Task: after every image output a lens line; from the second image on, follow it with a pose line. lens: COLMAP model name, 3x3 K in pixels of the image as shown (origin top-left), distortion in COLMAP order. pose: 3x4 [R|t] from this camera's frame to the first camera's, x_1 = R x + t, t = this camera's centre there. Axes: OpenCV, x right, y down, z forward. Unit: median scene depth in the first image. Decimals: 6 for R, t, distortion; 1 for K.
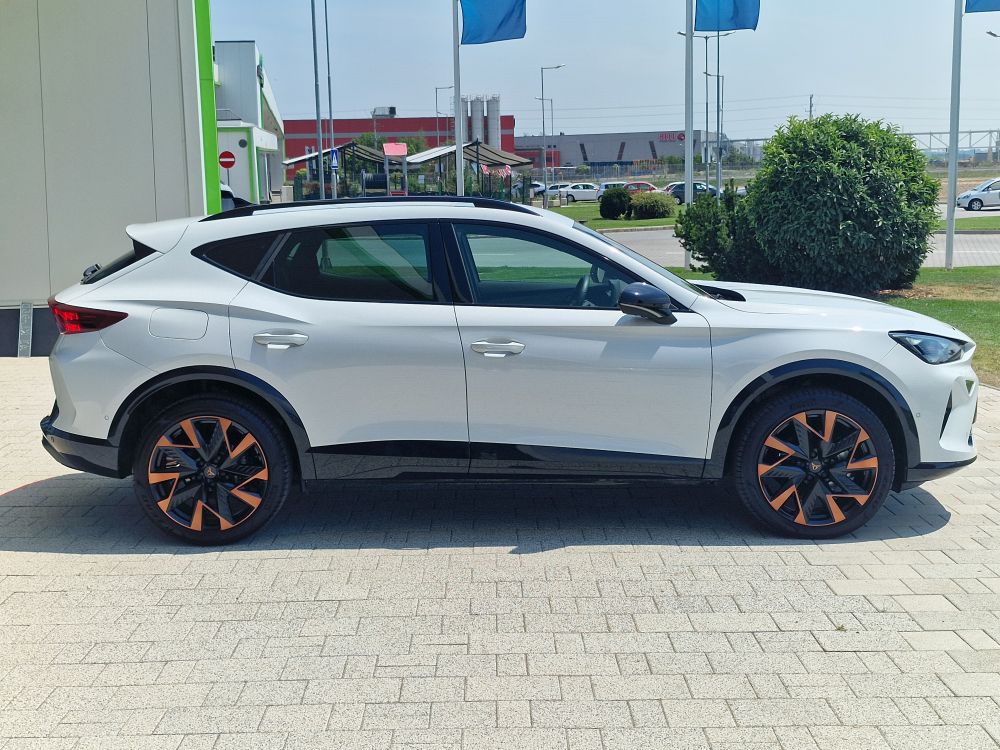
lens RADIAL K [[1291.0, 0, 500.0], [0, 1291.0, 375.0], [0, 0, 1]] dist [0.025039, 0.095010]
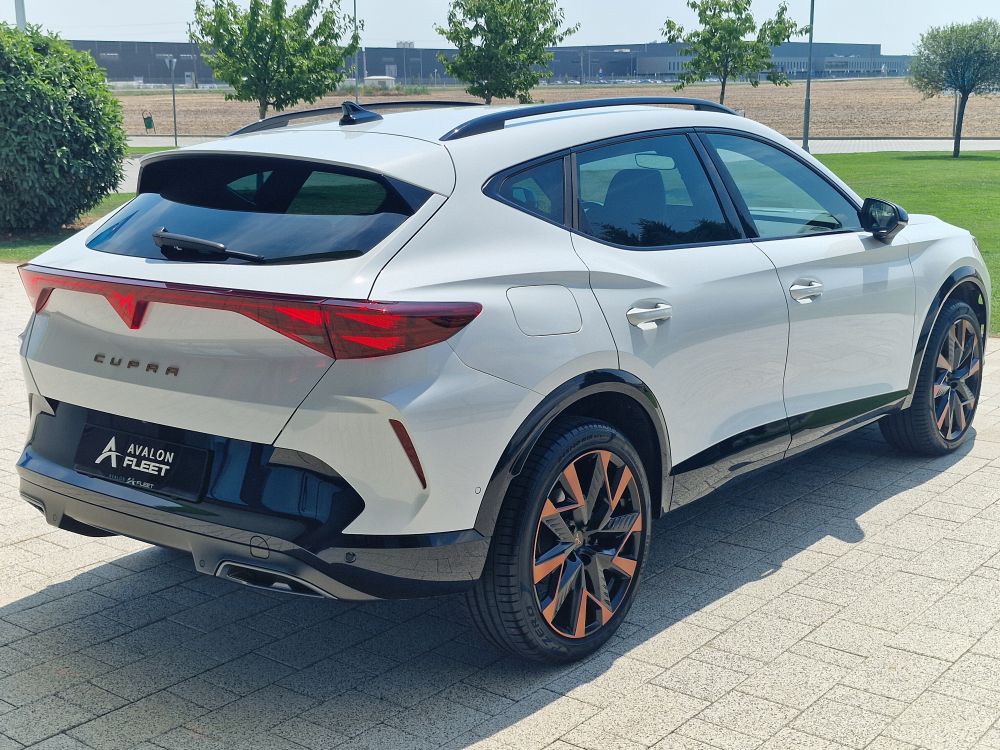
lens RADIAL K [[1291.0, 0, 500.0], [0, 1291.0, 375.0], [0, 0, 1]] dist [0.025039, 0.095010]
pose [[0.673684, -0.155437, 0.722488, -0.691768], [0.117036, 0.987733, 0.103372, -0.073153], [-0.729694, 0.014917, 0.683611, 0.602988]]
